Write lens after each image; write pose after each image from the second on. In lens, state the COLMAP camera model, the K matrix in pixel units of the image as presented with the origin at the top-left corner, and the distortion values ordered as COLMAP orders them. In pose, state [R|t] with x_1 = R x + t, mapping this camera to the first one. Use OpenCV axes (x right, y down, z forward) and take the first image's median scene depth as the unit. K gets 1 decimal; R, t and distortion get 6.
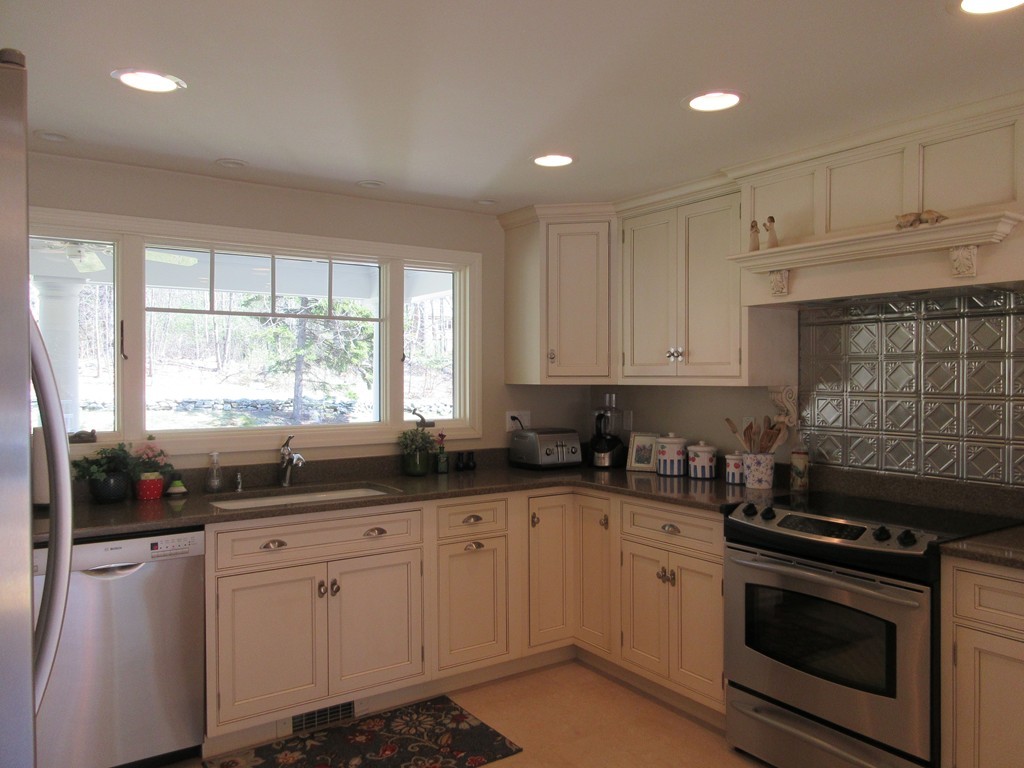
lens RADIAL K [[772.1, 0, 494.3], [0, 772.1, 378.7], [0, 0, 1]] dist [0.006022, -0.003690]
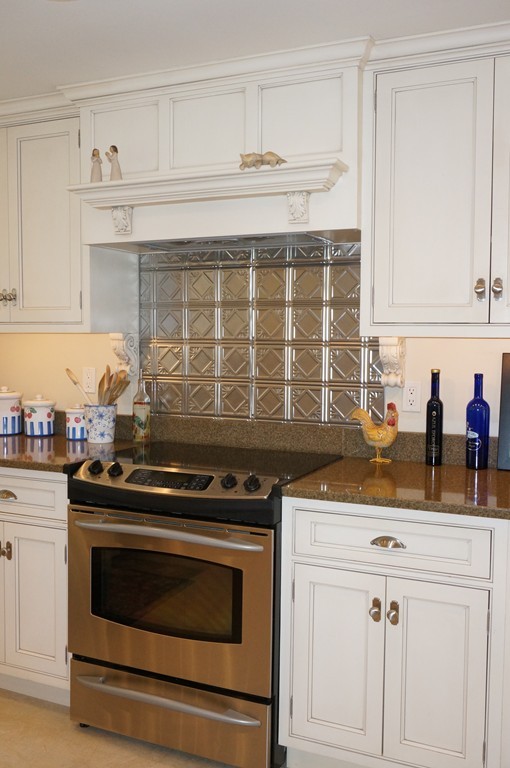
lens RADIAL K [[754.8, 0, 253.5], [0, 754.8, 379.4], [0, 0, 1]] dist [0.000474, 0.000000]
pose [[0.852342, -0.027071, 0.522284, 0.024703], [-0.003188, 0.998372, 0.056951, 0.013213], [-0.522975, -0.050206, 0.850868, 0.134199]]
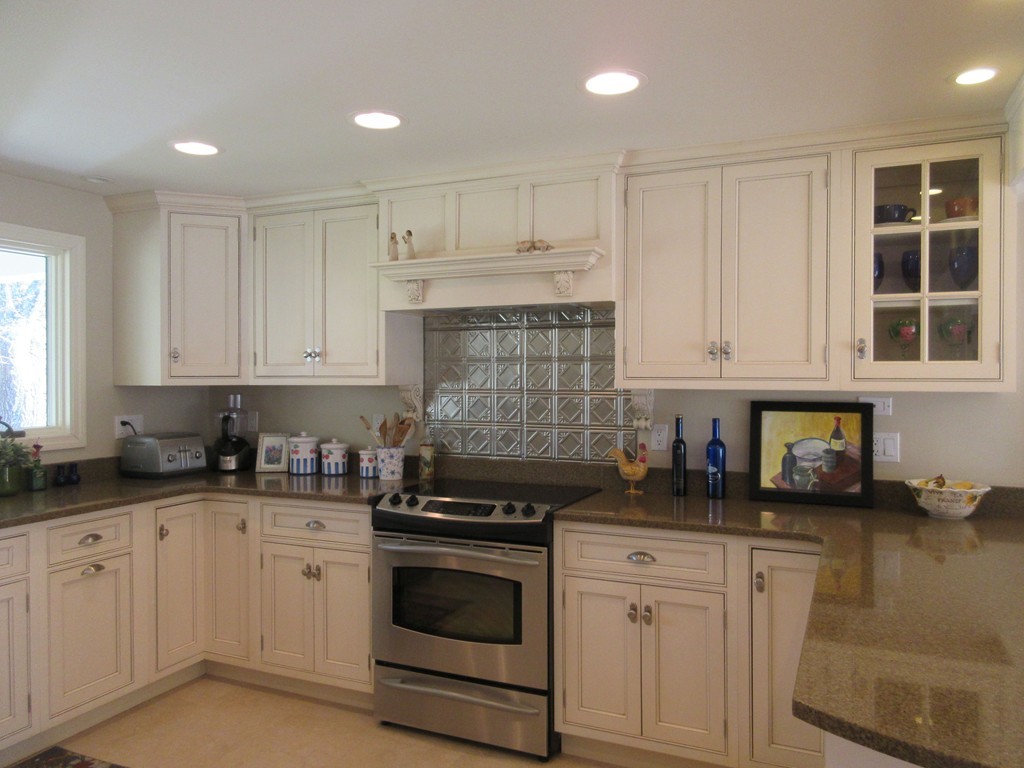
lens RADIAL K [[772.1, 0, 512.0], [0, 772.1, 377.2], [0, 0, 1]] dist [0.006022, -0.003690]
pose [[0.845277, -0.003755, 0.534316, -0.098247], [0.004195, 0.999991, 0.000392, -0.001336], [-0.534313, 0.001910, 0.845285, -0.004405]]
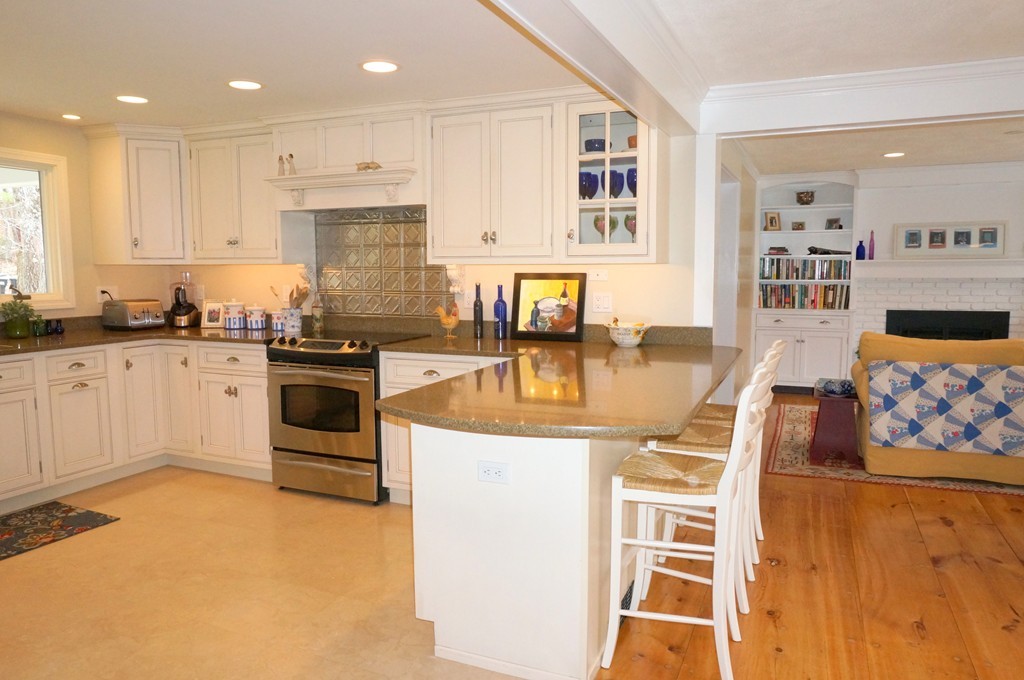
lens RADIAL K [[698.9, 0, 499.9], [0, 698.9, 336.5], [0, 0, 1]] dist [-0.003665, -0.003116]
pose [[0.843808, -0.055681, 0.533749, -0.054835], [0.004592, 0.995315, 0.096573, 0.021350], [-0.536626, -0.079038, 0.840111, -0.411390]]
